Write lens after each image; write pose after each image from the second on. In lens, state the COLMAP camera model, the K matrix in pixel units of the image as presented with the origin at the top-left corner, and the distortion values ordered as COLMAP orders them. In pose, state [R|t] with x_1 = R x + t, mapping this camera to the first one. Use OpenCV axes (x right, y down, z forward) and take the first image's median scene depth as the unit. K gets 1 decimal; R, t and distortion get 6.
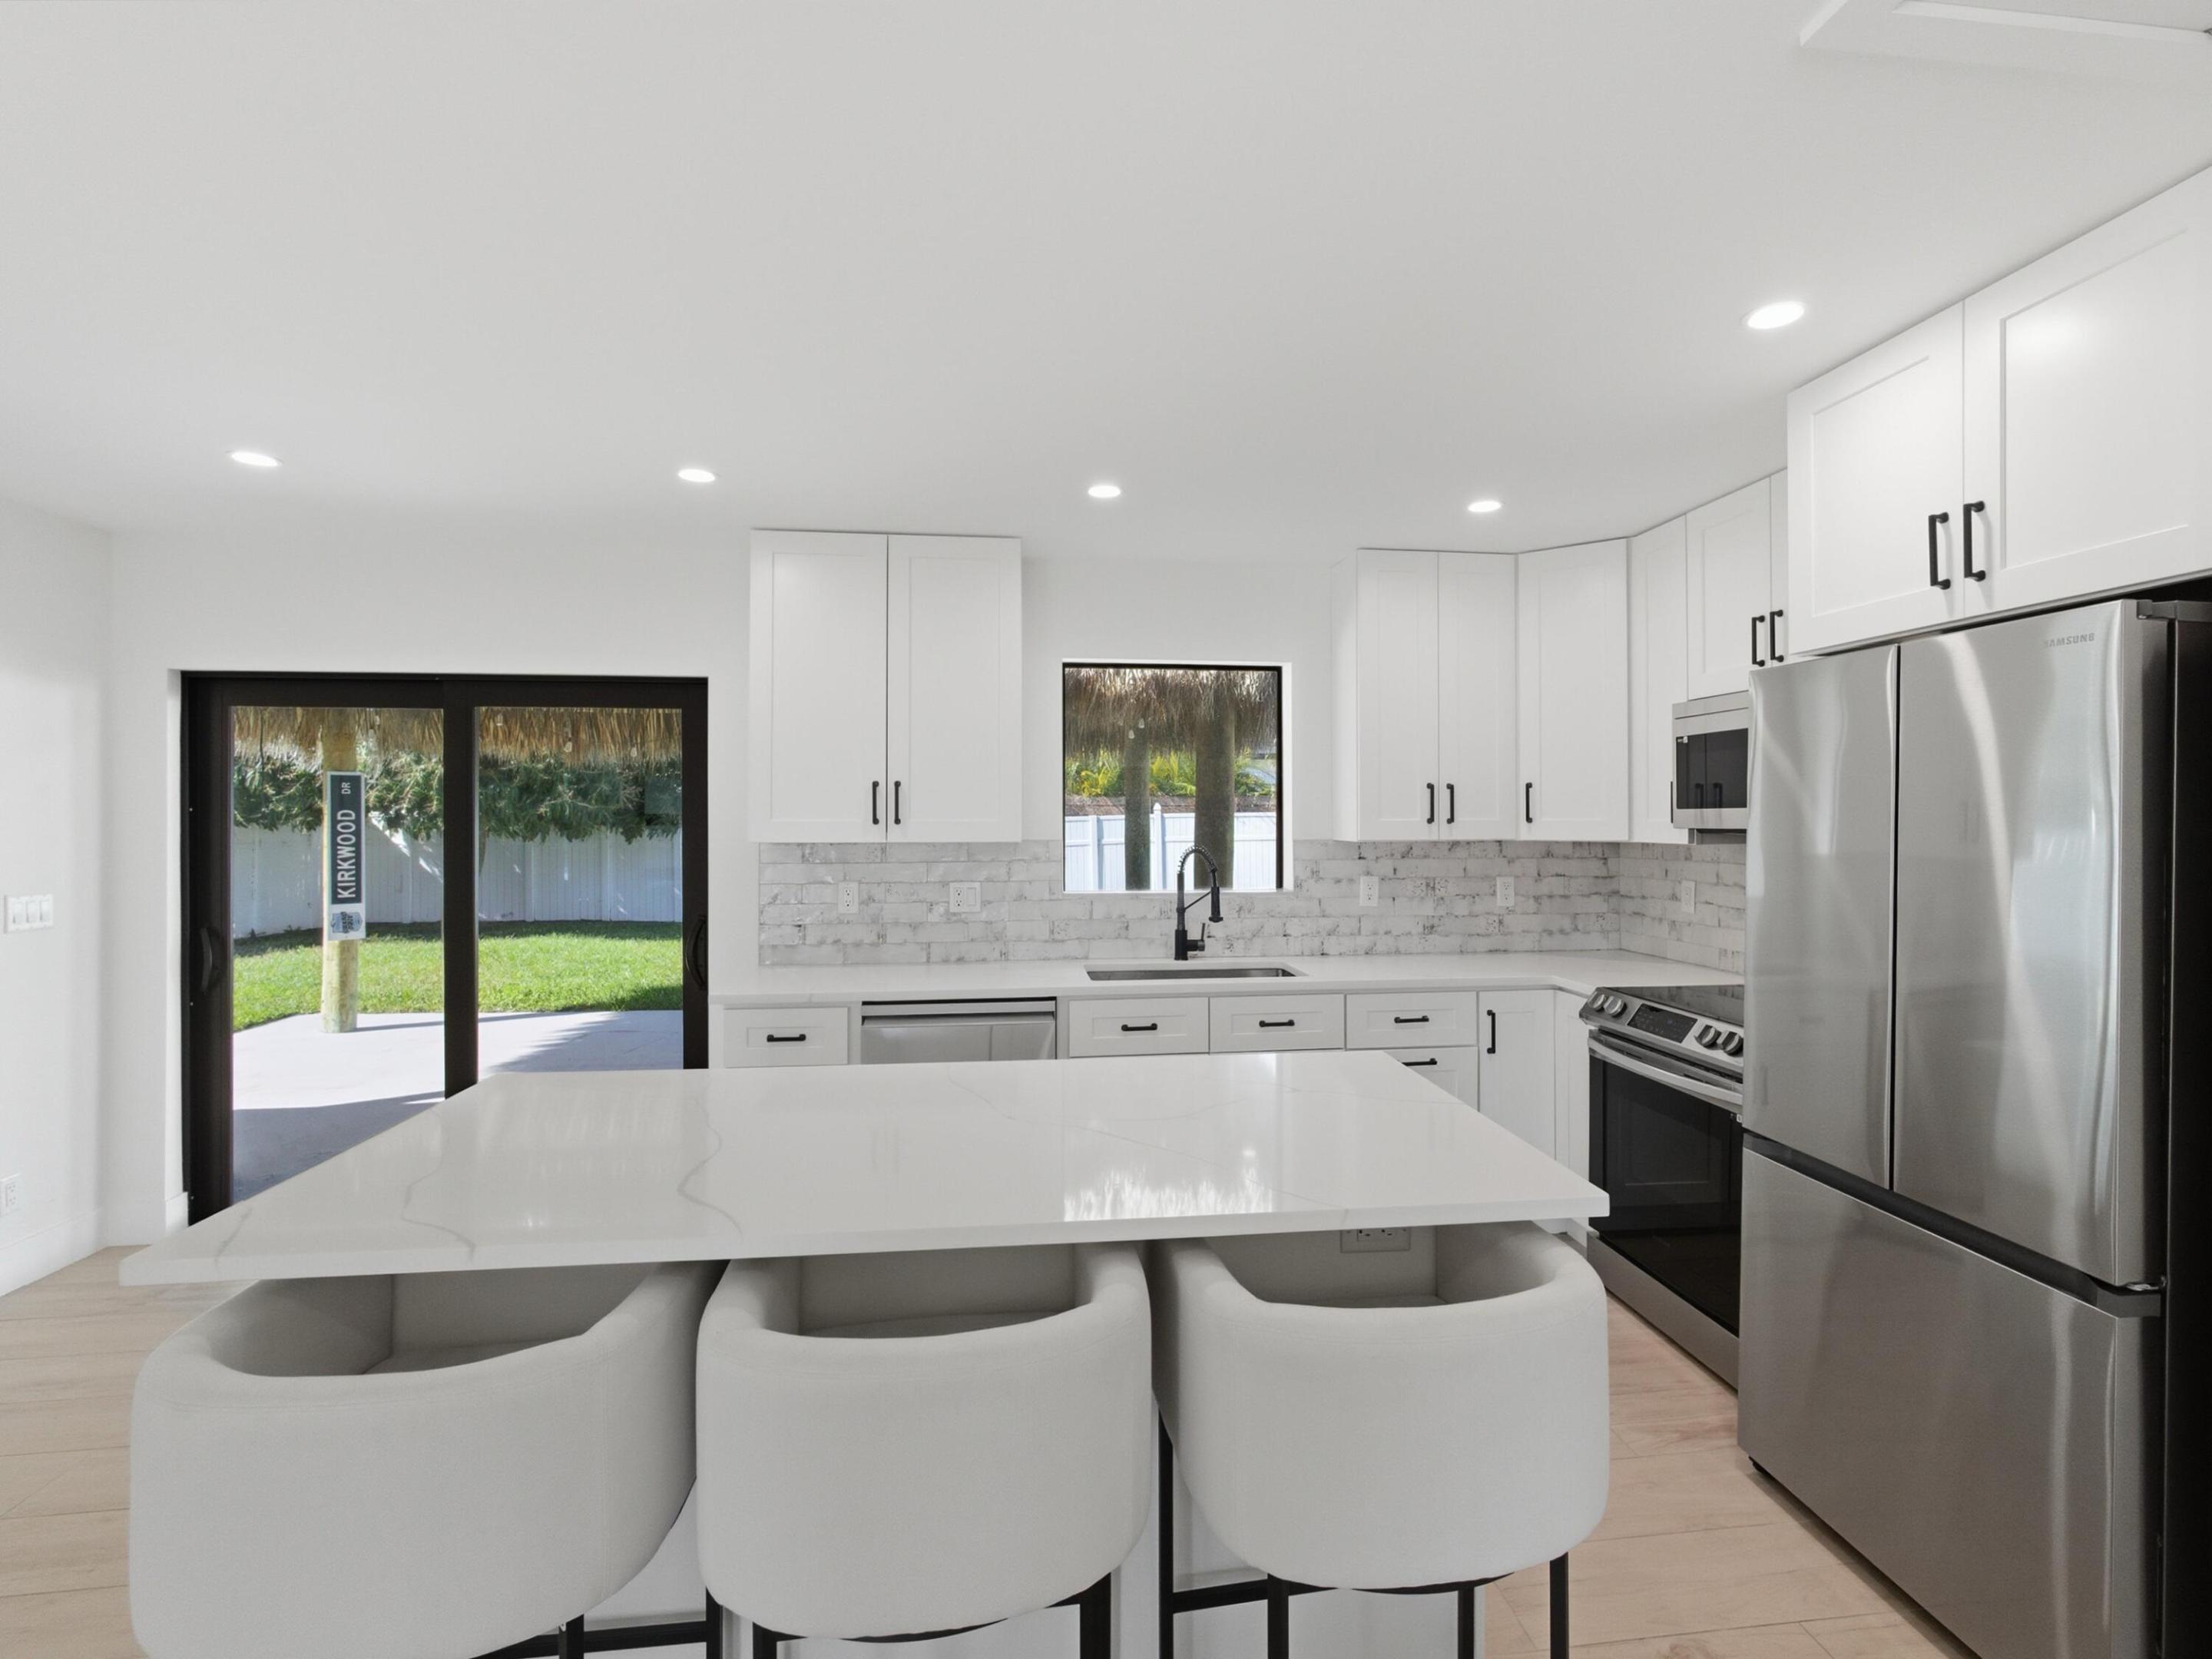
lens RADIAL K [[1066.4, 0, 1157.6], [0, 1066.4, 816.1], [0, 0, 1]] dist [-0.013112, 0.006676]
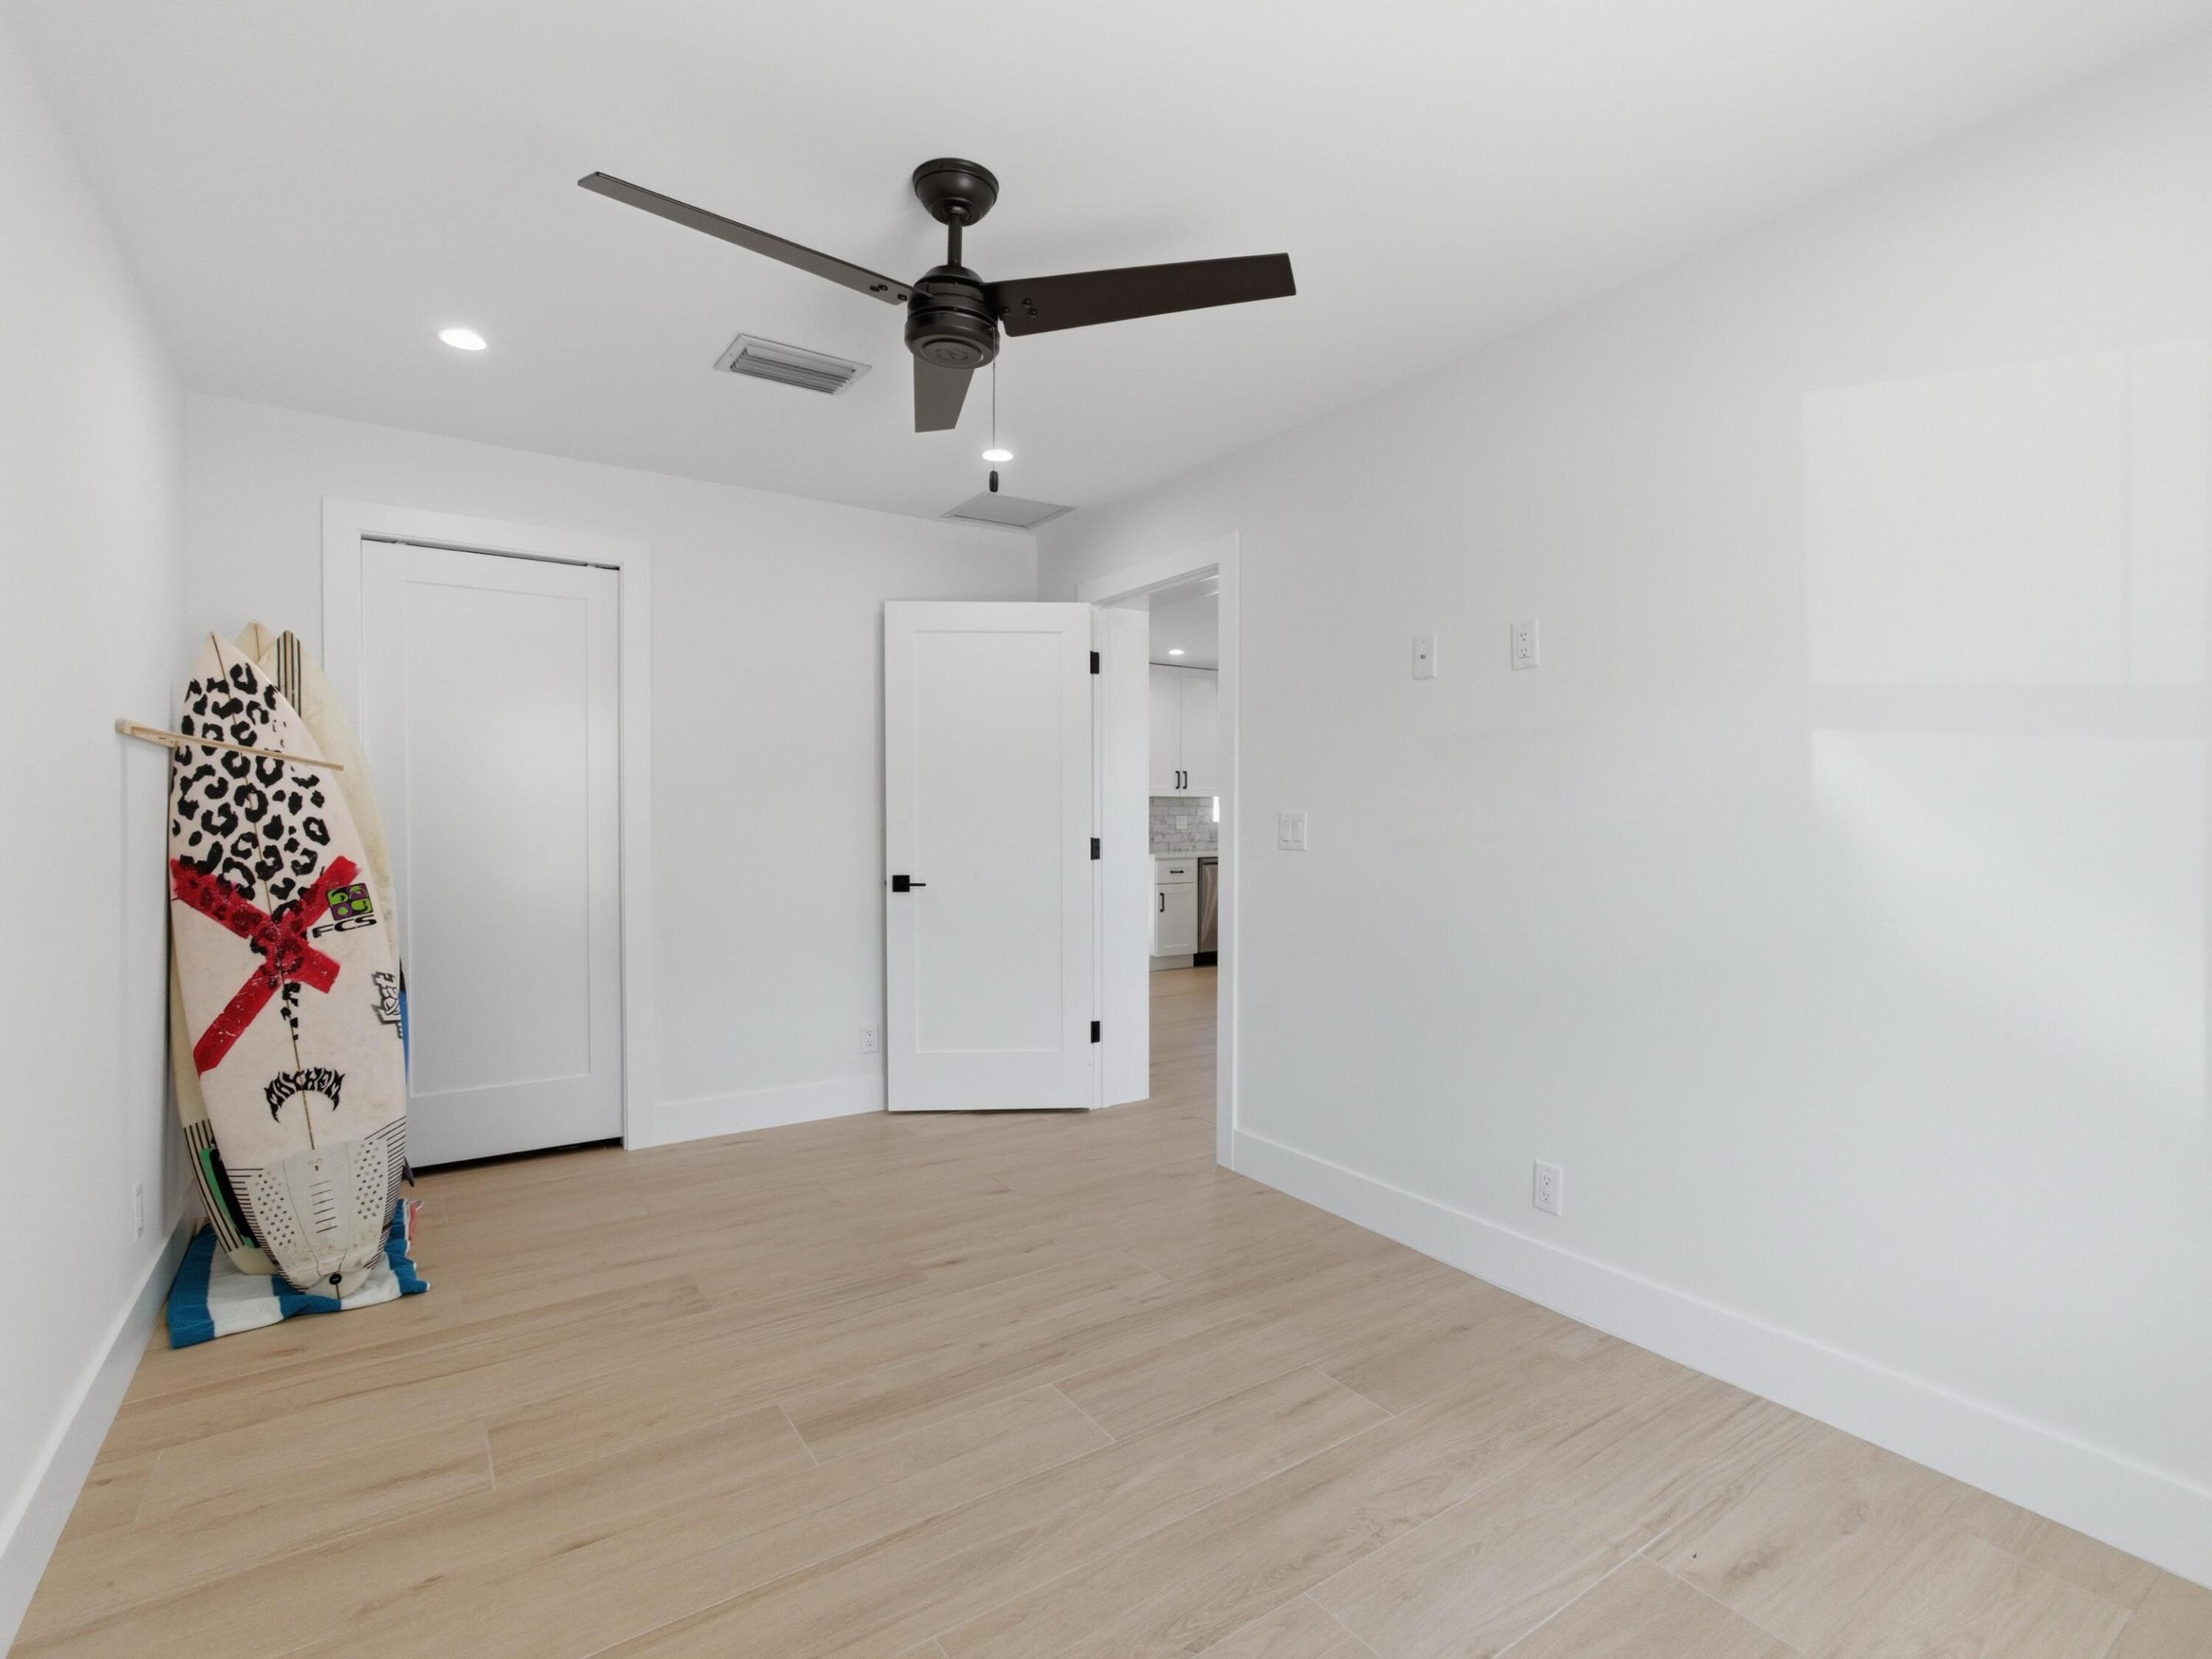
lens RADIAL K [[1066.4, 0, 1111.7], [0, 1066.4, 829.3], [0, 0, 1]] dist [-0.013112, 0.006676]
pose [[0.896722, -0.002687, 0.442585, -1.335154], [-0.002666, 0.999931, 0.011471, 0.065487], [-0.442586, -0.011466, 0.896653, -0.996542]]
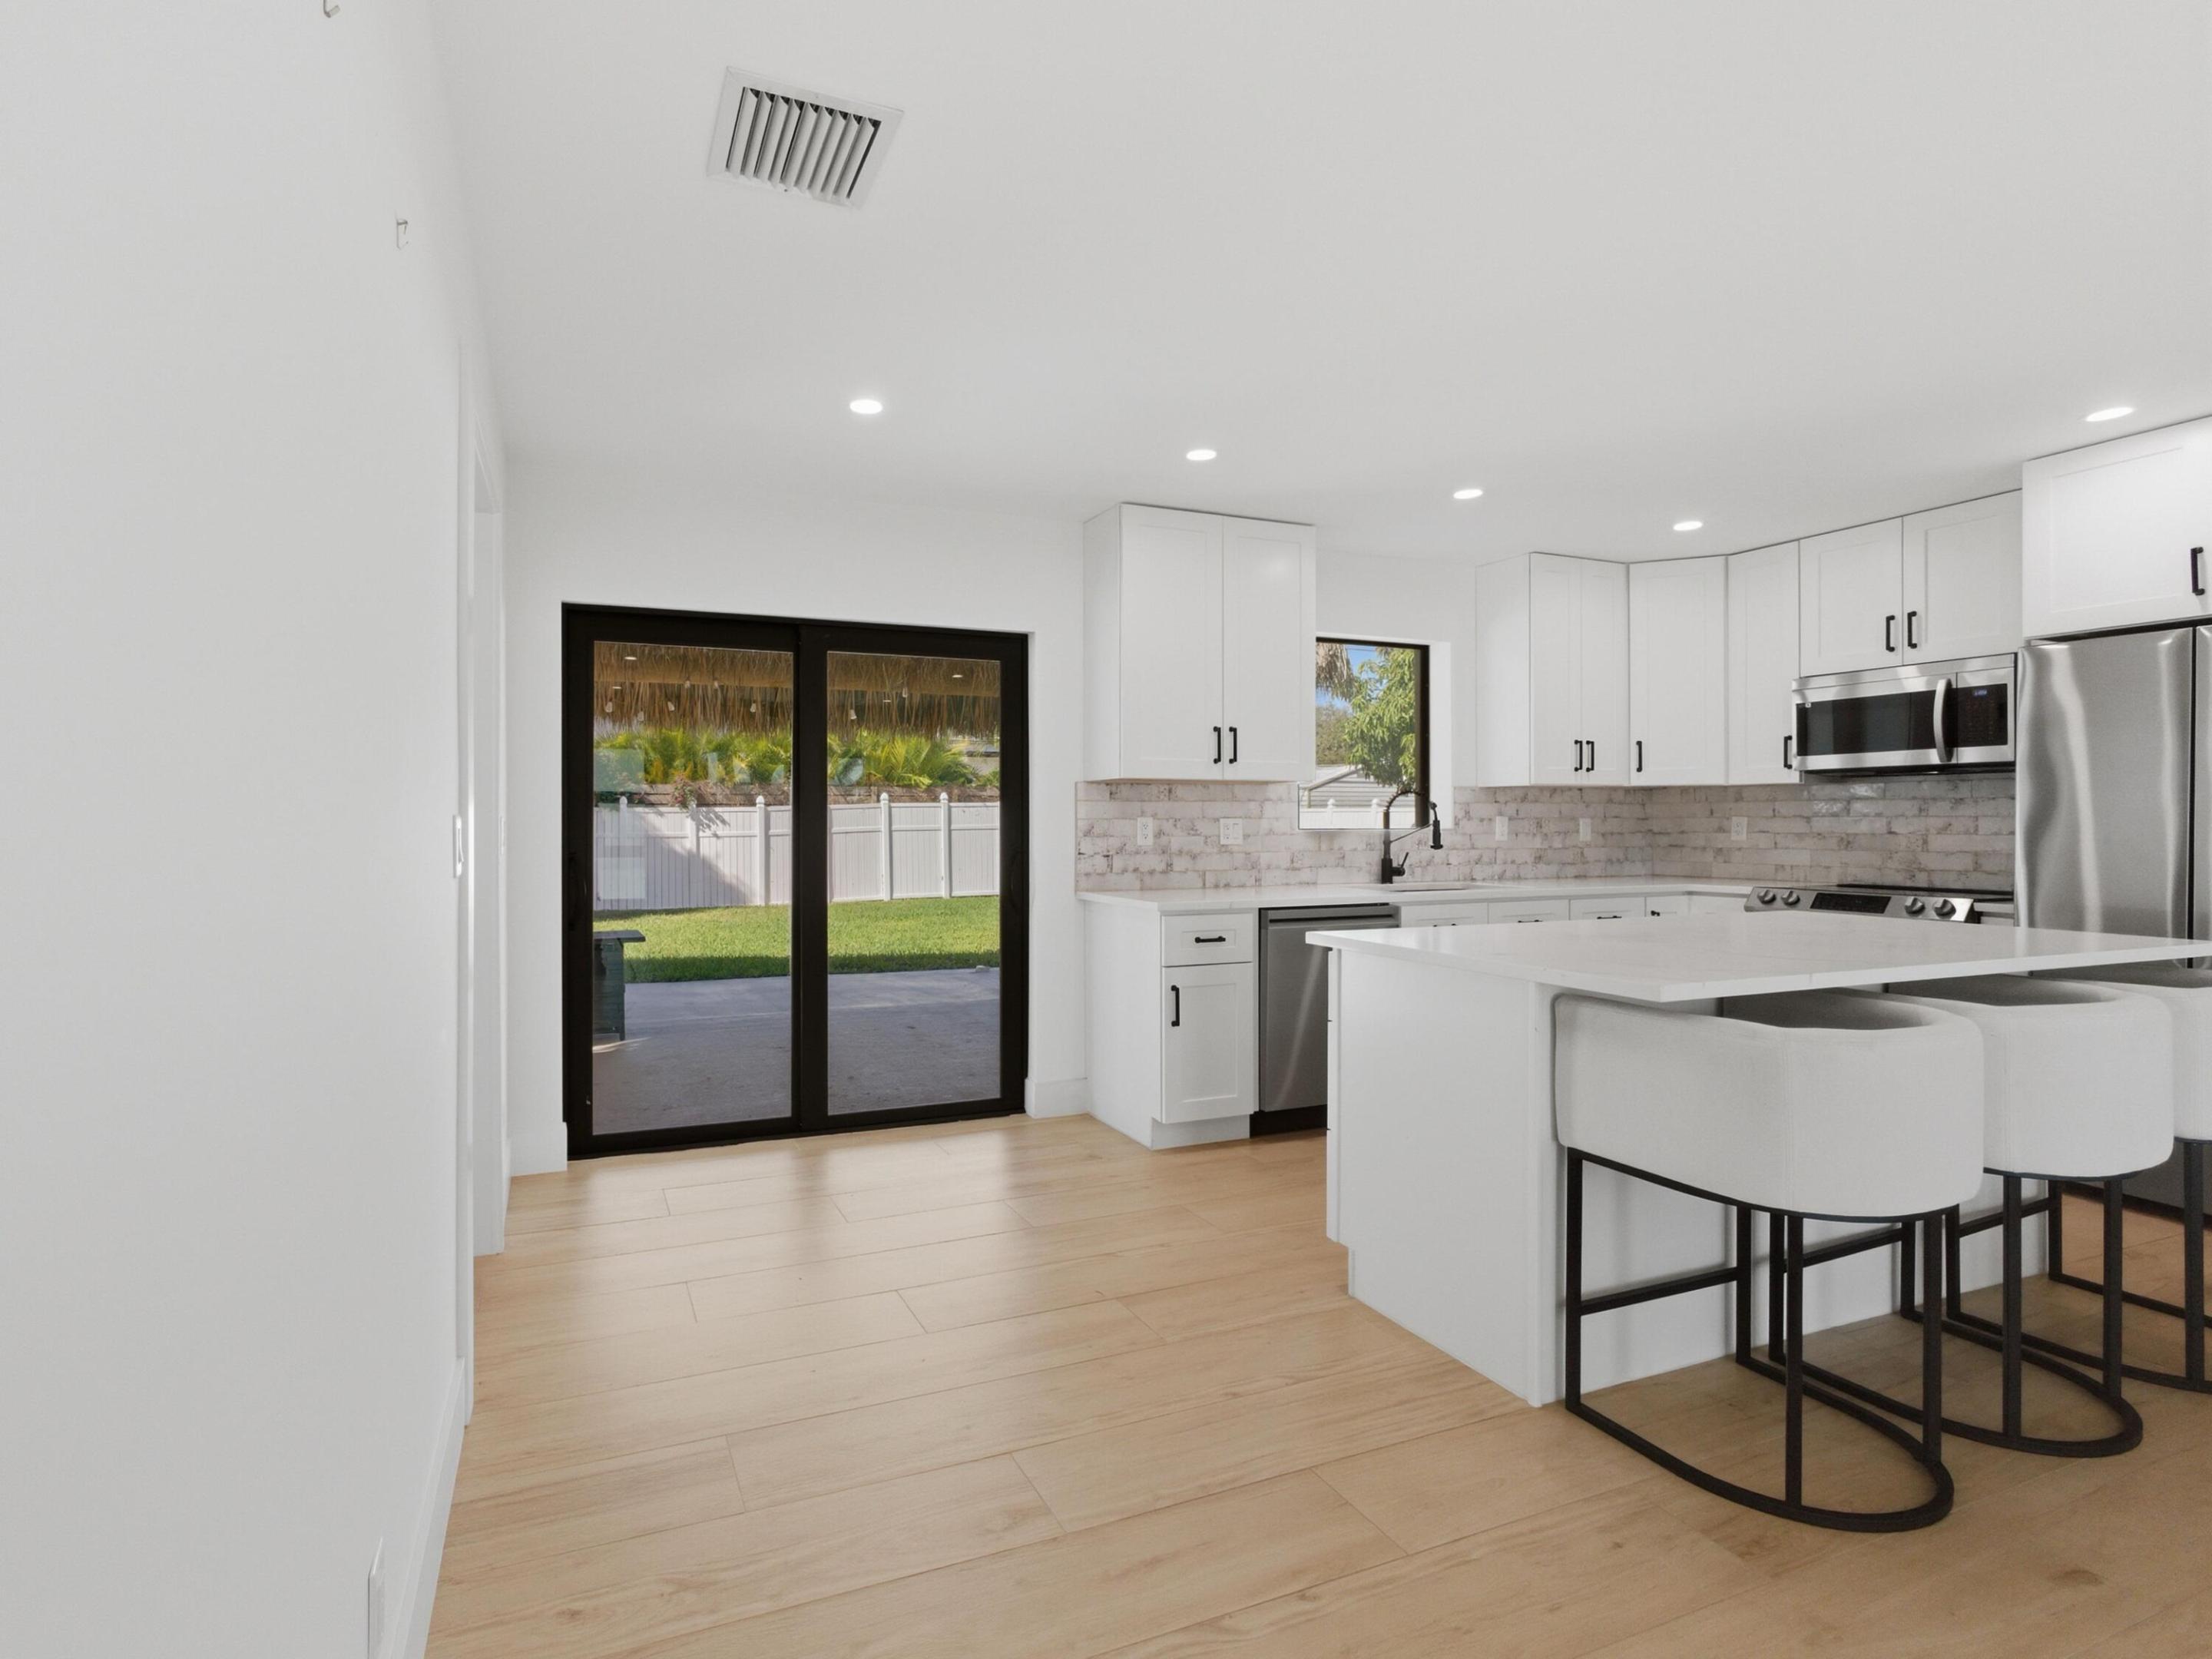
lens RADIAL K [[1066.4, 0, 969.9], [0, 1066.4, 821.8], [0, 0, 1]] dist [-0.013112, 0.006676]
pose [[0.972671, -0.000372, 0.232187, -0.729350], [-0.000047, 0.999998, 0.001799, 0.063733], [-0.232187, -0.001761, 0.972670, -0.065734]]
